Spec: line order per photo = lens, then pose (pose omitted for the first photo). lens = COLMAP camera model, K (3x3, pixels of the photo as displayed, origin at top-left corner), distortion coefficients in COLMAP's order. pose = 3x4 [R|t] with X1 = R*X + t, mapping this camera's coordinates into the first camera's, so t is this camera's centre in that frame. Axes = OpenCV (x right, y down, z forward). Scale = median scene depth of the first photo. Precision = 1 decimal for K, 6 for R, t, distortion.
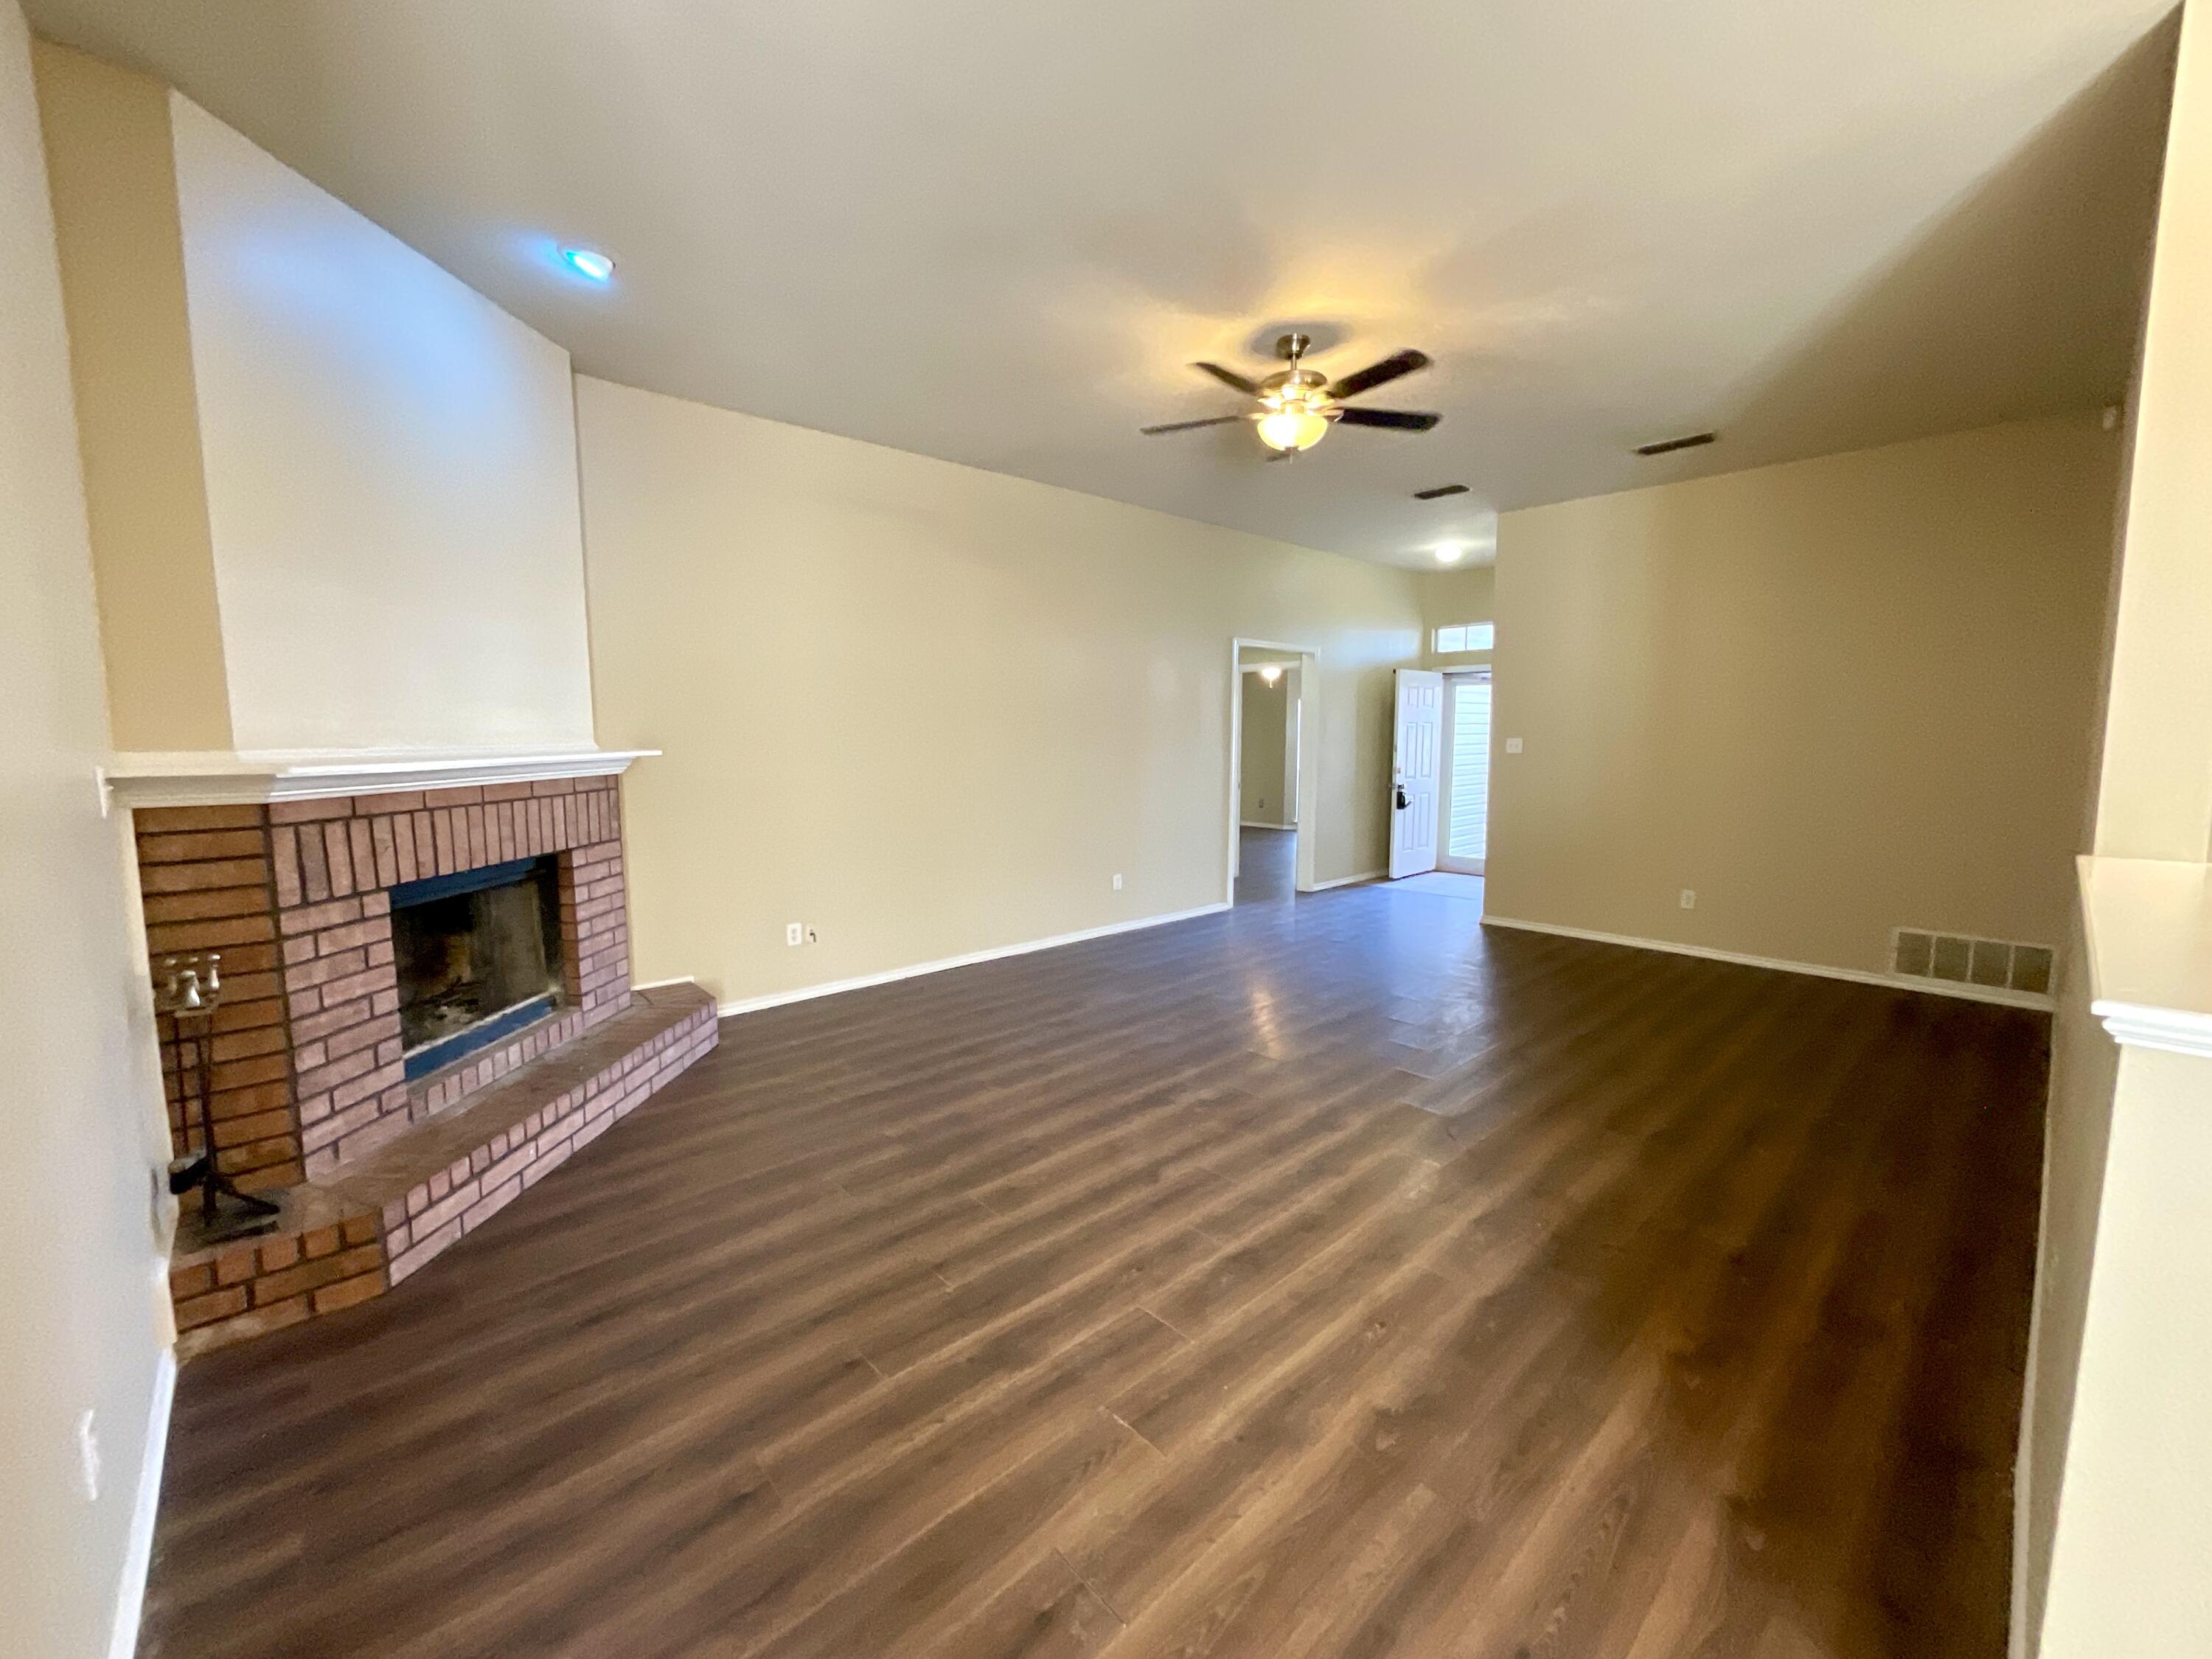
lens RADIAL K [[891.3, 0, 1098.0], [0, 891.3, 834.4], [0, 0, 1]] dist [-0.003677, 0.000888]
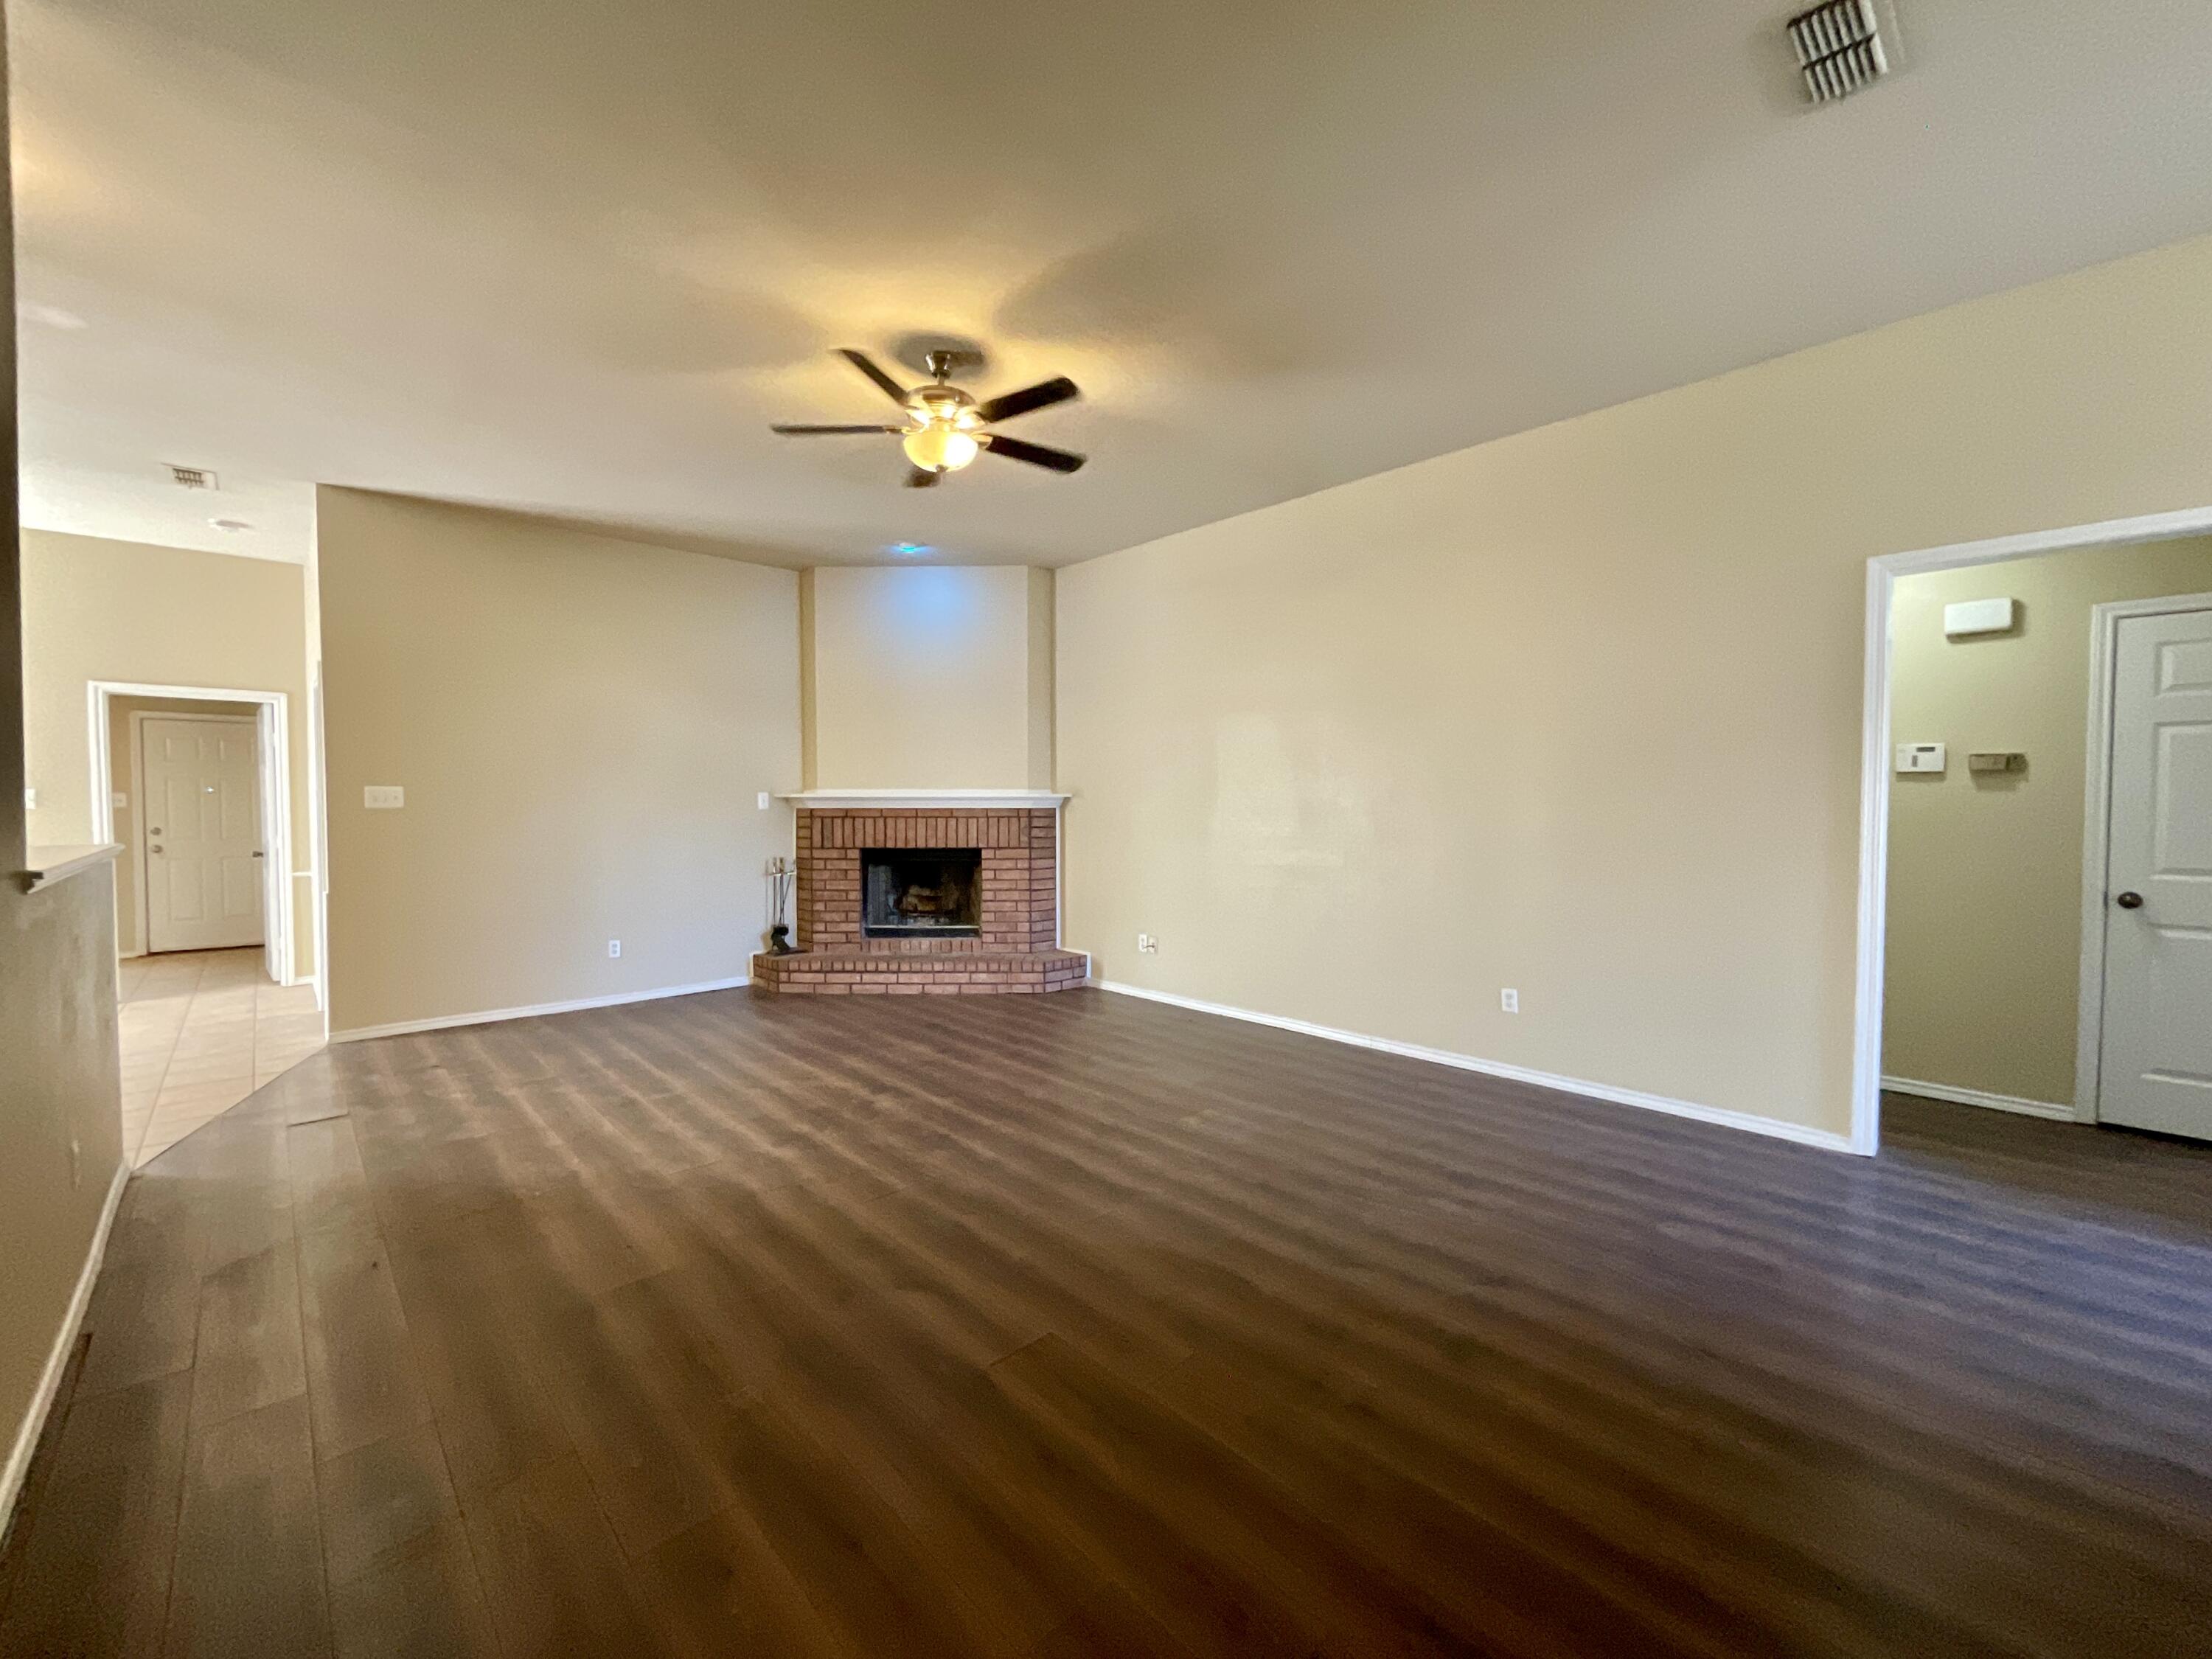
lens RADIAL K [[891.3, 0, 1105.5], [0, 891.3, 822.3], [0, 0, 1]] dist [-0.003677, 0.000888]
pose [[0.010372, 0.019771, -0.999751, 1.565183], [-0.114172, 0.993289, 0.018459, -0.125713], [0.993407, 0.113952, 0.012560, 1.594960]]
